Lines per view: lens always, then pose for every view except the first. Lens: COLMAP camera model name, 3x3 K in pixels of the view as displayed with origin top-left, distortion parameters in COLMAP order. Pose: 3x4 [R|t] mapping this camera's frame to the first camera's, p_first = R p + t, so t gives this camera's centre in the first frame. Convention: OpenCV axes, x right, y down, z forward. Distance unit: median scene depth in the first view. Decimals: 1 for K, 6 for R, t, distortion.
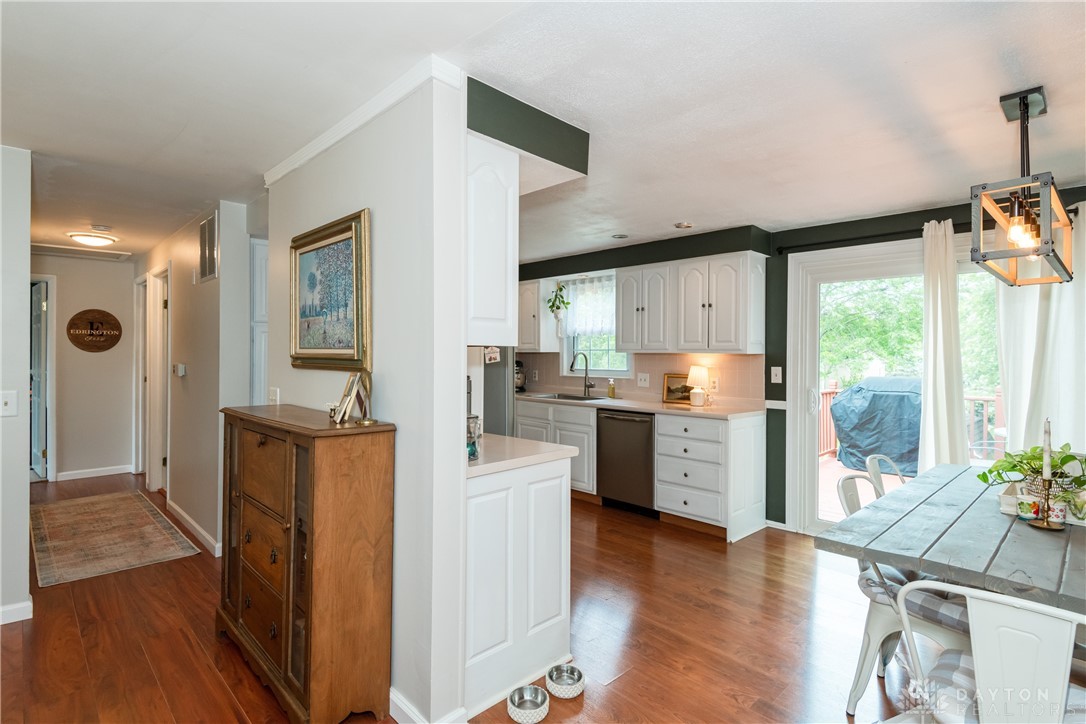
lens RADIAL K [[552.5, 0, 546.6], [0, 552.5, 351.1], [0, 0, 1]] dist [0.014348, -0.008715]
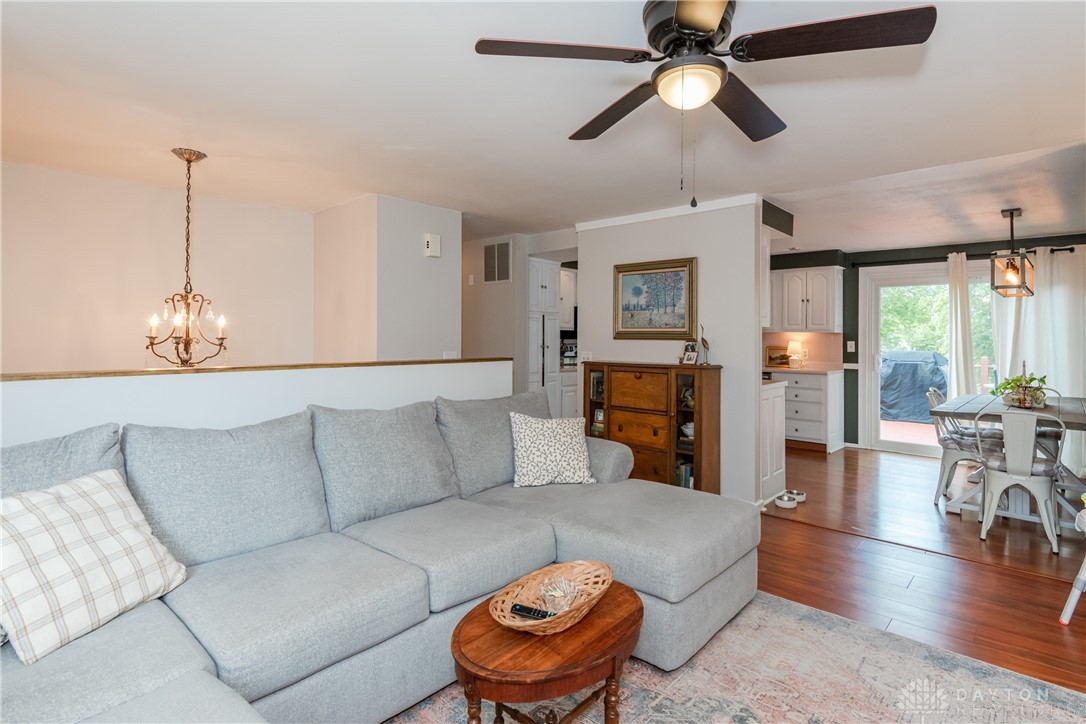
lens RADIAL K [[574.7, 0, 546.6], [0, 574.7, 326.8], [0, 0, 1]] dist [-0.006474, -0.002840]
pose [[0.998485, 0.002378, 0.054964, -0.503002], [-0.001826, 0.999947, -0.010088, 0.005976], [-0.054986, 0.009973, 0.998437, -0.523646]]
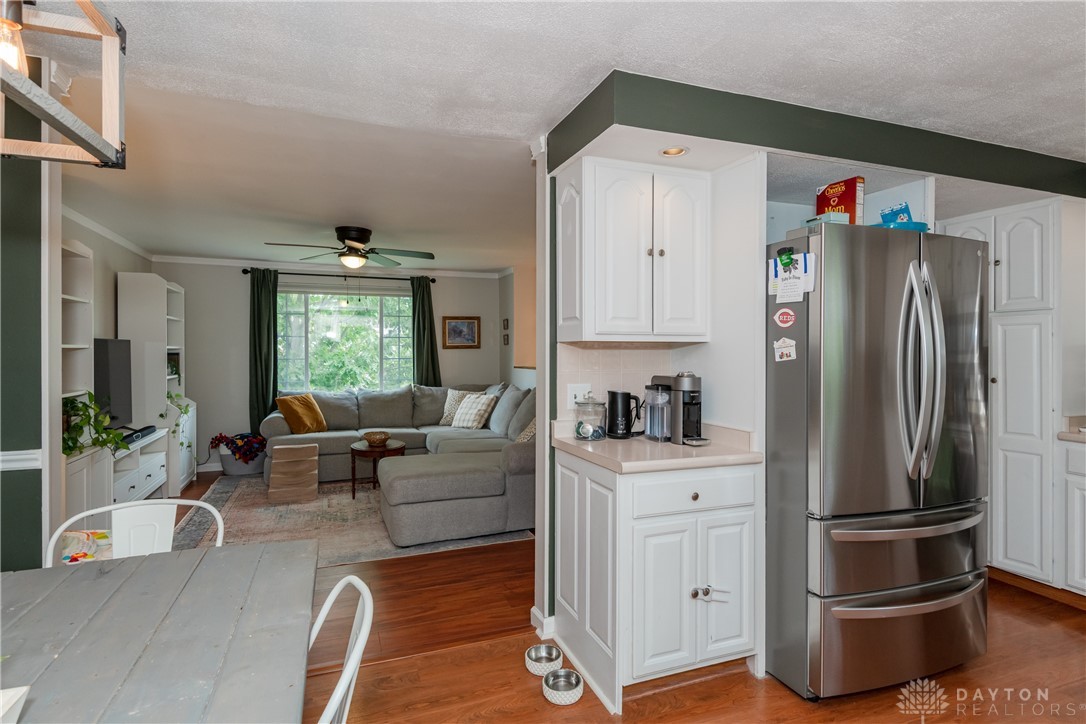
lens RADIAL K [[552.5, 0, 537.4], [0, 552.5, 351.2], [0, 0, 1]] dist [0.014348, -0.008715]
pose [[-0.419823, -0.004765, -0.907593, 0.475688], [-0.000829, 0.999988, -0.004866, 0.008391], [0.907605, -0.001290, -0.419822, 0.703280]]
